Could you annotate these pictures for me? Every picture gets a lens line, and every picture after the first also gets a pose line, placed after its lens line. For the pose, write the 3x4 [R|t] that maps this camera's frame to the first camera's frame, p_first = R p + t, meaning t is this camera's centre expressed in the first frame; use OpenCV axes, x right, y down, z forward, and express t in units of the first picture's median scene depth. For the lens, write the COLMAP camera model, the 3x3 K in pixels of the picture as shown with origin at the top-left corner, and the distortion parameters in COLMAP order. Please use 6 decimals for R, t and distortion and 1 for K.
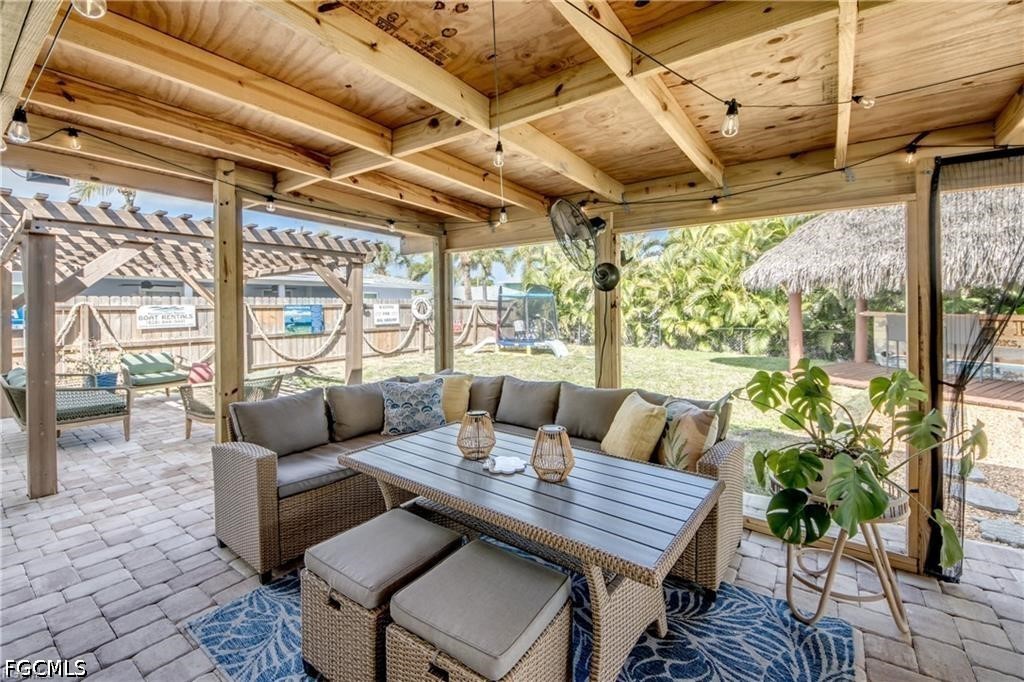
lens RADIAL K [[399.2, 0, 523.2], [0, 399.2, 305.0], [0, 0, 1]] dist [0.050743, -0.028284]
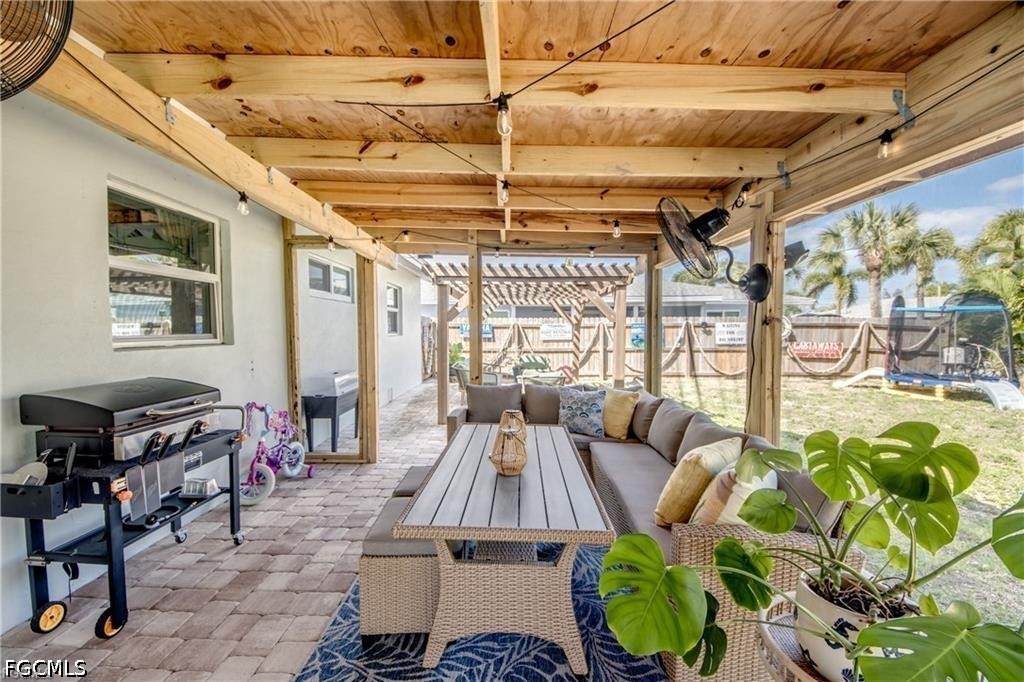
lens RADIAL K [[398.6, 0, 521.9], [0, 398.6, 343.8], [0, 0, 1]] dist [0.046718, -0.028008]
pose [[0.600510, 0.039964, -0.798618, 0.162600], [-0.000734, 0.998777, 0.049429, 0.001395], [0.799617, -0.029096, 0.599805, 0.059418]]
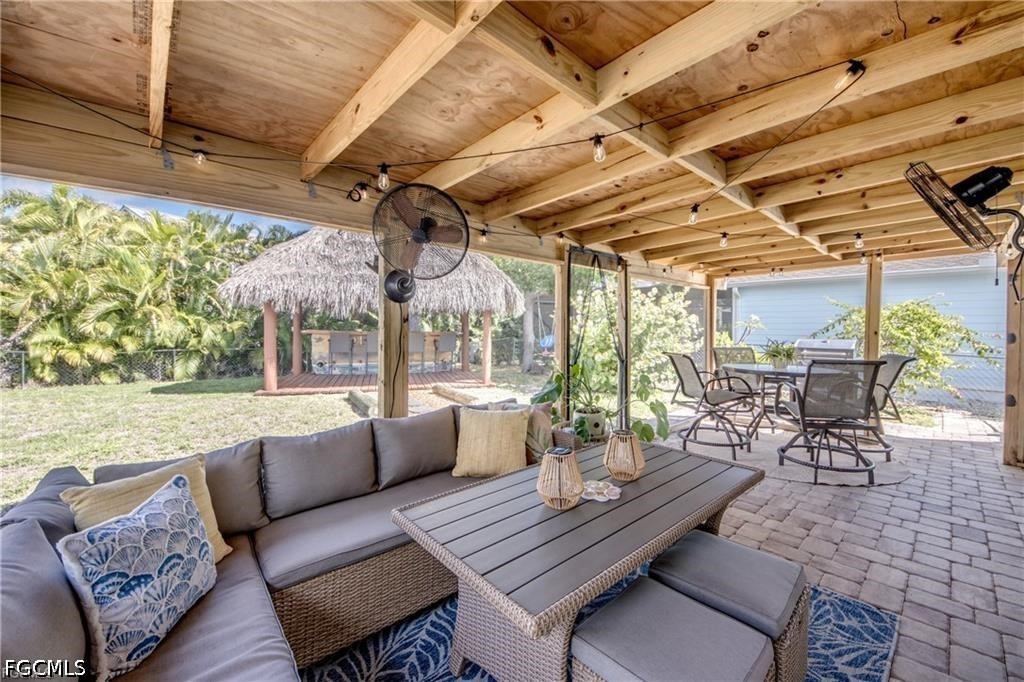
lens RADIAL K [[433.4, 0, 467.7], [0, 433.4, 325.9], [0, 0, 1]] dist [0.000158, -0.000165]
pose [[0.237730, 0.008740, 0.971292, -0.196909], [-0.012585, 0.999903, -0.005917, 0.004987], [-0.971250, -0.010817, 0.237817, 0.191783]]
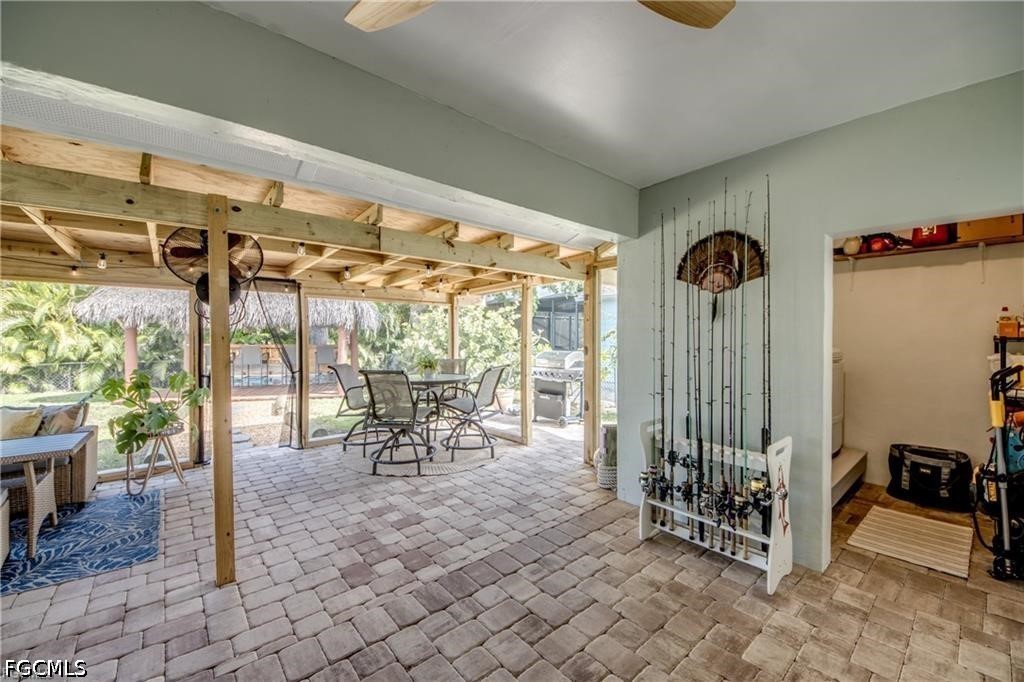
lens RADIAL K [[447.4, 0, 512.0], [0, 447.4, 341.0], [0, 0, 1]] dist [0.020920, -0.022843]
pose [[0.272554, -0.004440, 0.962130, -0.165034], [-0.006142, 0.999961, 0.006355, -0.004439], [-0.962121, -0.007642, 0.272516, -0.245031]]
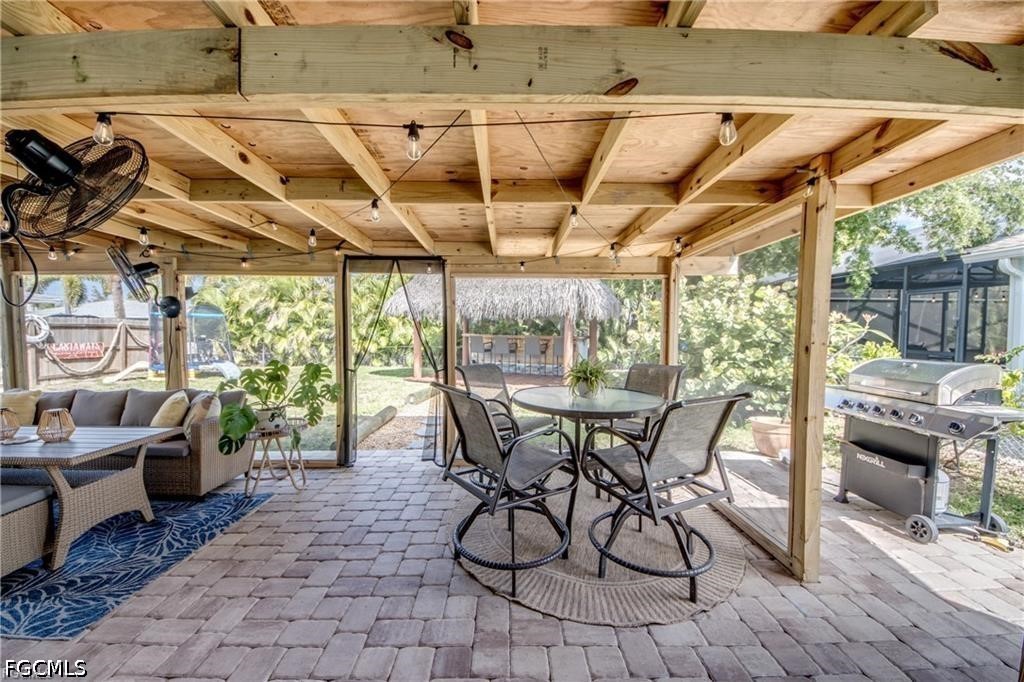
lens RADIAL K [[396.3, 0, 487.5], [0, 396.3, 346.8], [0, 0, 1]] dist [0.021344, -0.017781]
pose [[0.838746, -0.017422, 0.544245, 0.107828], [-0.011233, 0.998722, 0.049282, -0.004939], [-0.544408, -0.047448, 0.837478, -0.195119]]
